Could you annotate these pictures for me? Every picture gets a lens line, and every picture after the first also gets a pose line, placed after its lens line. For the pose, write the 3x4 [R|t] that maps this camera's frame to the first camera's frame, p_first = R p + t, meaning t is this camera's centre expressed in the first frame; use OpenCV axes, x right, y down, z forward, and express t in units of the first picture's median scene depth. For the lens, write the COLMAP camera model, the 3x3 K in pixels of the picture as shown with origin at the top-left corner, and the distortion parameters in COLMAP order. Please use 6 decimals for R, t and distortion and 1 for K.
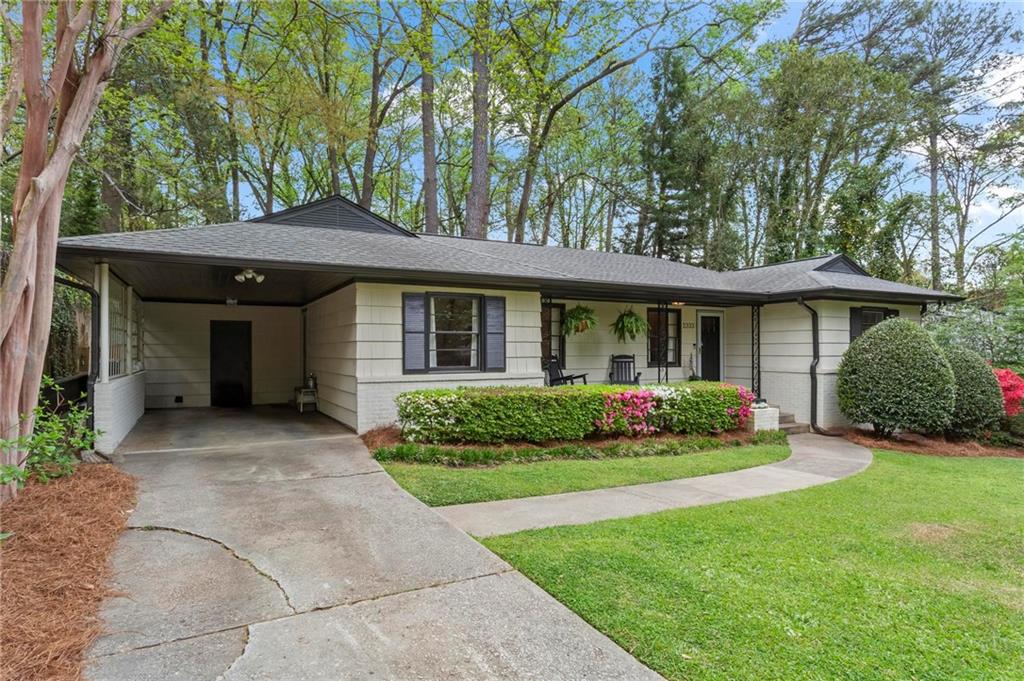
lens RADIAL K [[570.7, 0, 502.2], [0, 570.7, 344.4], [0, 0, 1]] dist [0.001505, 0.001588]
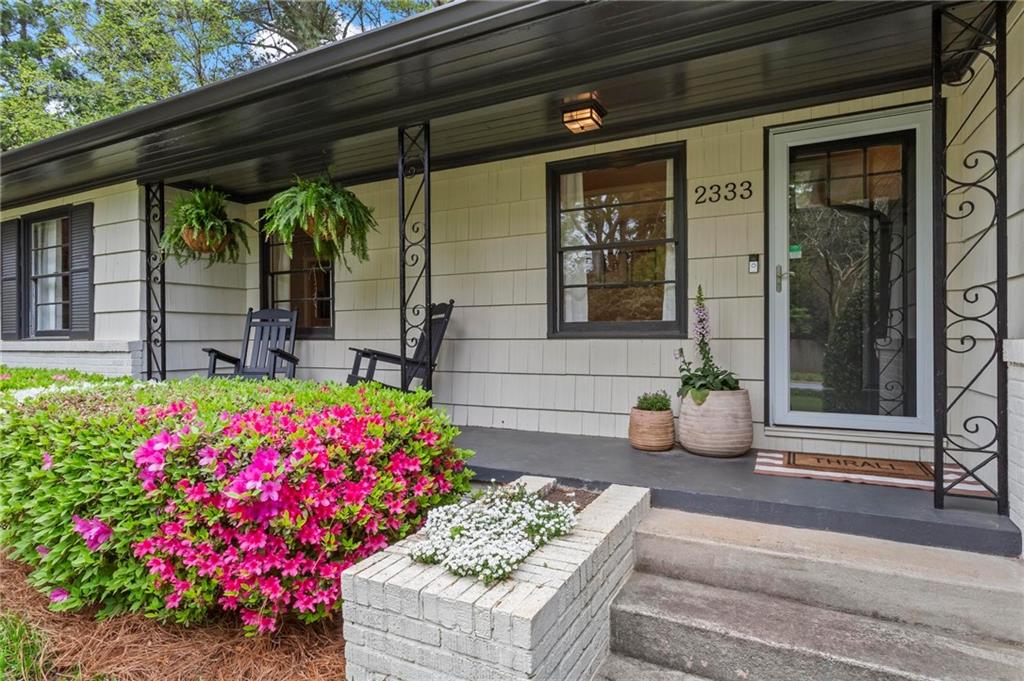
lens RADIAL K [[570.7, 0, 512.8], [0, 570.7, 335.5], [0, 0, 1]] dist [0.001505, 0.001588]
pose [[0.559348, -0.005534, -0.828914, 0.685451], [0.012886, 0.999915, 0.002020, 0.049116], [0.828833, -0.011811, 0.559372, 1.030393]]
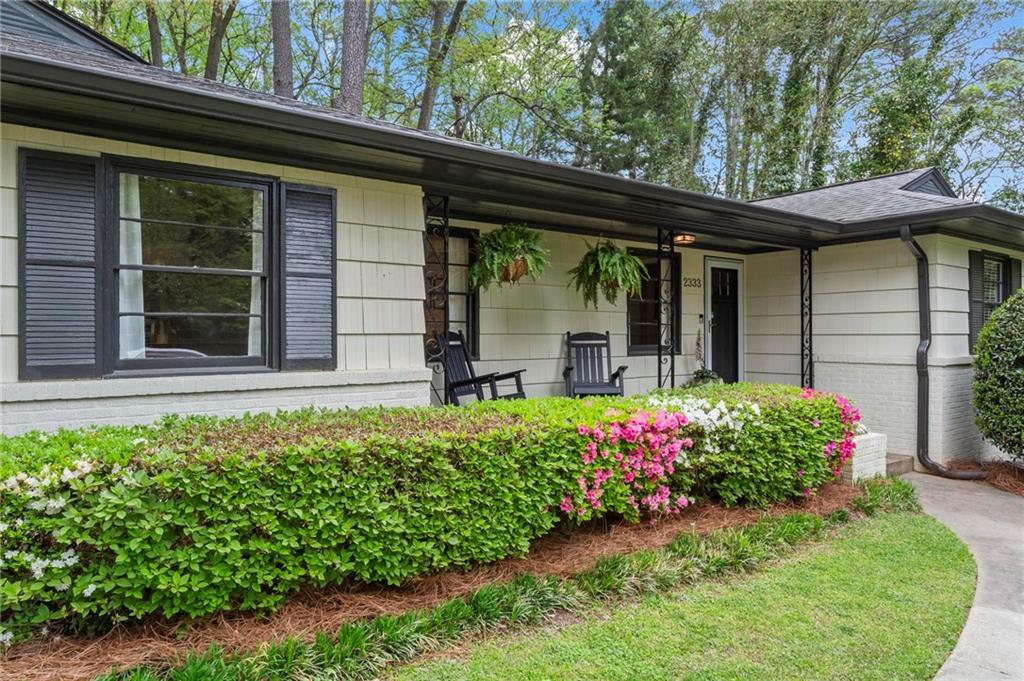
lens RADIAL K [[650.3, 0, 494.9], [0, 650.3, 335.4], [0, 0, 1]] dist [-0.002555, -0.002485]
pose [[0.990842, -0.000484, 0.135025, 0.056604], [-0.000879, 0.999949, 0.010035, 0.018837], [-0.135023, -0.010061, 0.990791, 0.516896]]
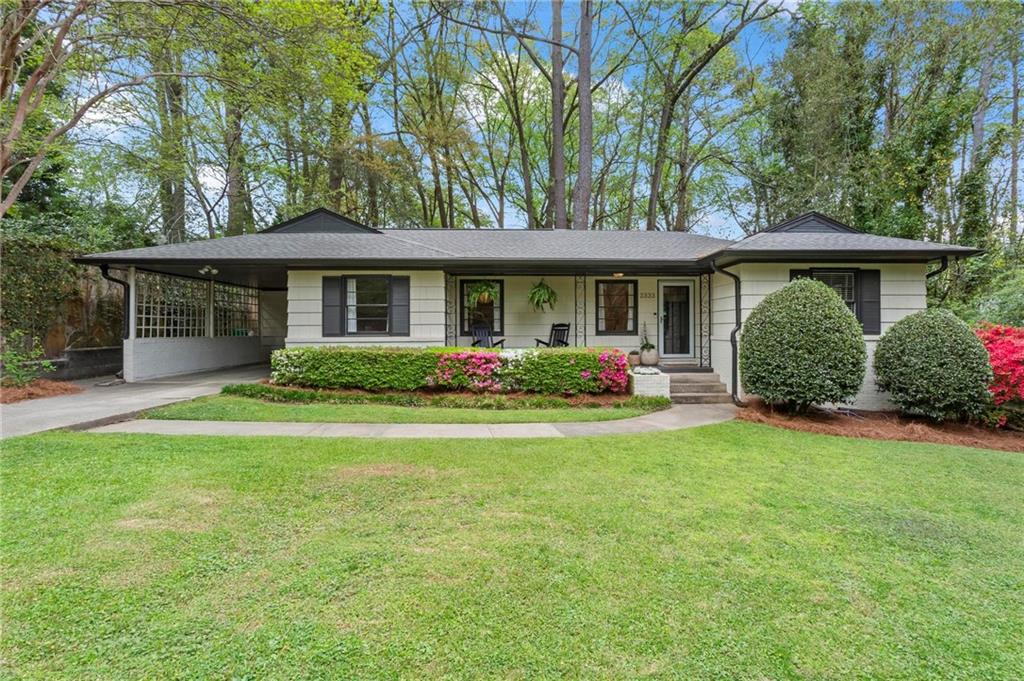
lens RADIAL K [[493.8, 0, 536.5], [0, 493.8, 330.4], [0, 0, 1]] dist [-0.001050, 0.001262]
pose [[0.906751, -0.002759, -0.421658, 0.711986], [0.008073, 0.999909, 0.010818, 0.026093], [0.421590, -0.013213, 0.906690, 0.140168]]
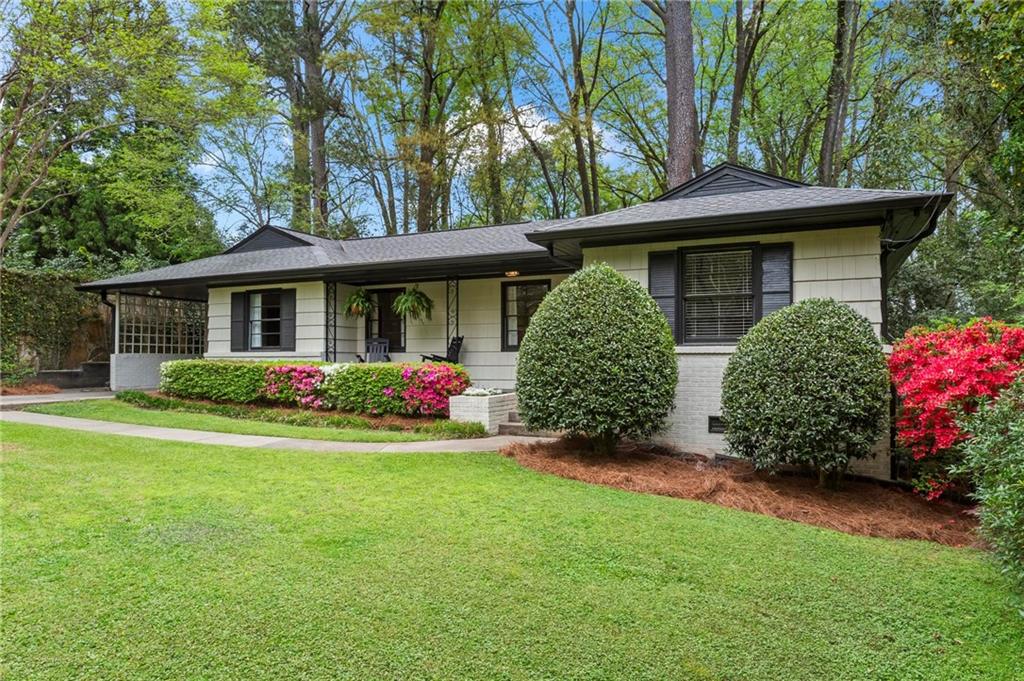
lens RADIAL K [[650.3, 0, 531.2], [0, 650.3, 367.9], [0, 0, 1]] dist [-0.002555, -0.002485]
pose [[0.603749, 0.007561, -0.797138, 1.392070], [0.006334, 0.999878, 0.014282, 0.067453], [0.797149, -0.013672, 0.603628, 0.572803]]
